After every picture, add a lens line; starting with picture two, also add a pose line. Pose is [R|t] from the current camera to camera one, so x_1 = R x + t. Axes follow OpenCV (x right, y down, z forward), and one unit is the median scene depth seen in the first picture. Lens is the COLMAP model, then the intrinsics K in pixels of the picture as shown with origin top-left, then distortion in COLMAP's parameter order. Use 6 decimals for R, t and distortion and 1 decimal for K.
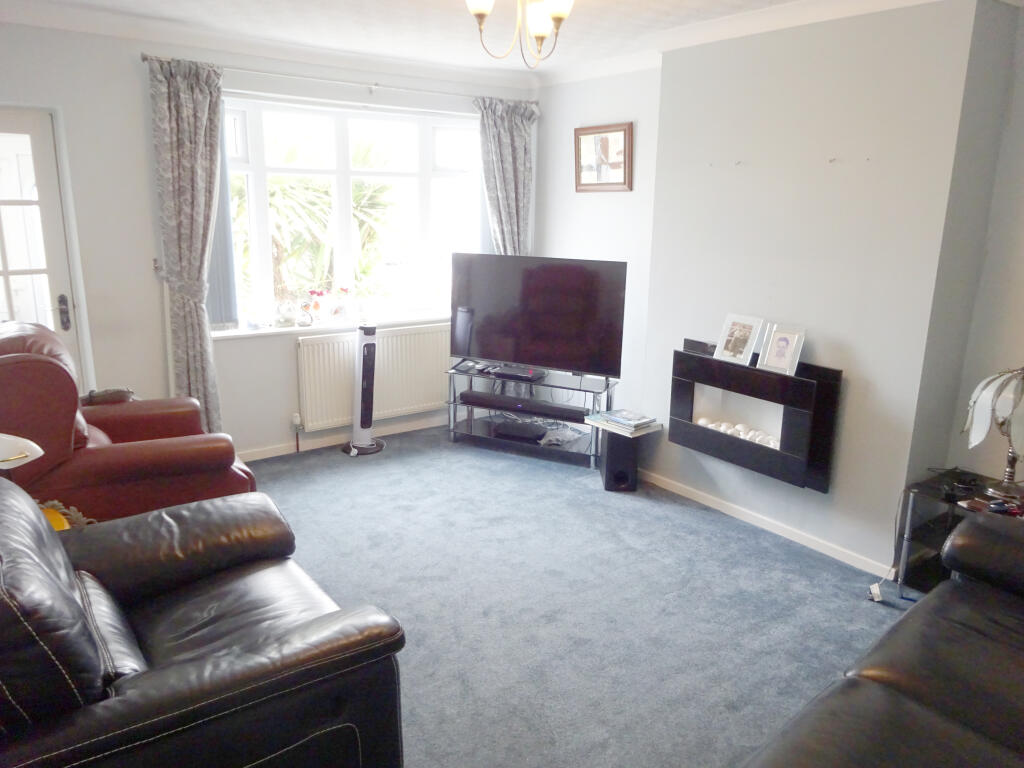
lens RADIAL K [[773.6, 0, 510.7], [0, 773.6, 388.6], [0, 0, 1]] dist [-0.006269, -0.002413]
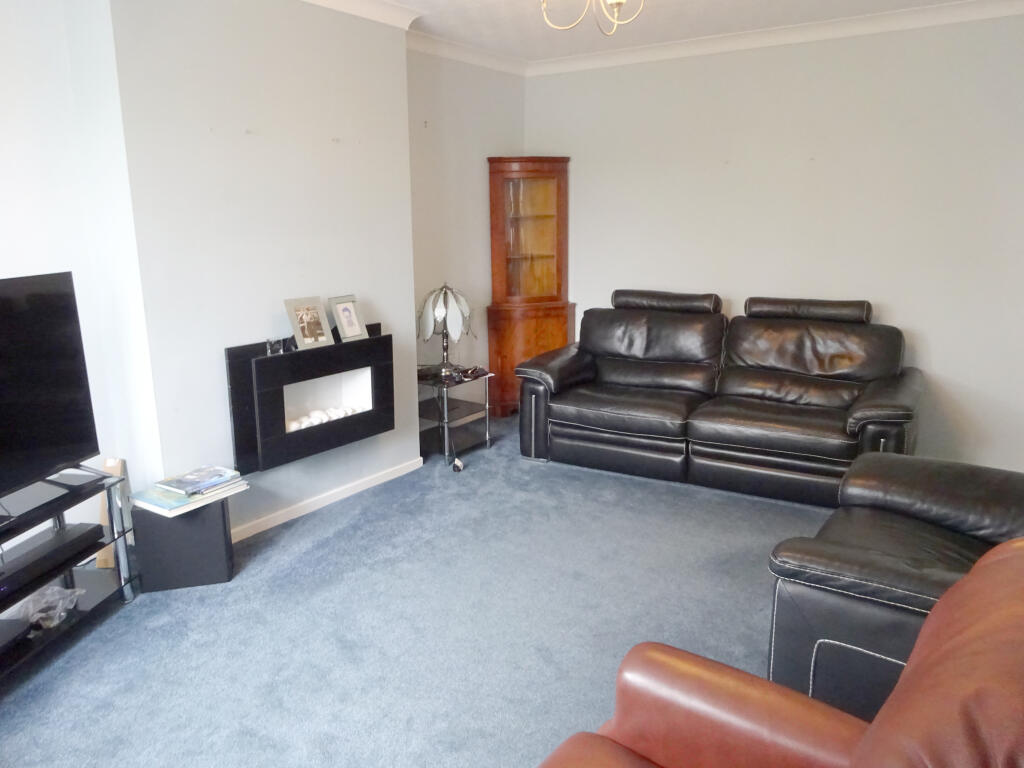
lens RADIAL K [[773.6, 0, 510.5], [0, 773.6, 377.5], [0, 0, 1]] dist [-0.006269, -0.002413]
pose [[-0.326325, -0.212340, 0.921099, -0.665620], [0.228417, 0.927851, 0.294820, -0.222744], [-0.917244, 0.306602, -0.254279, 1.025316]]
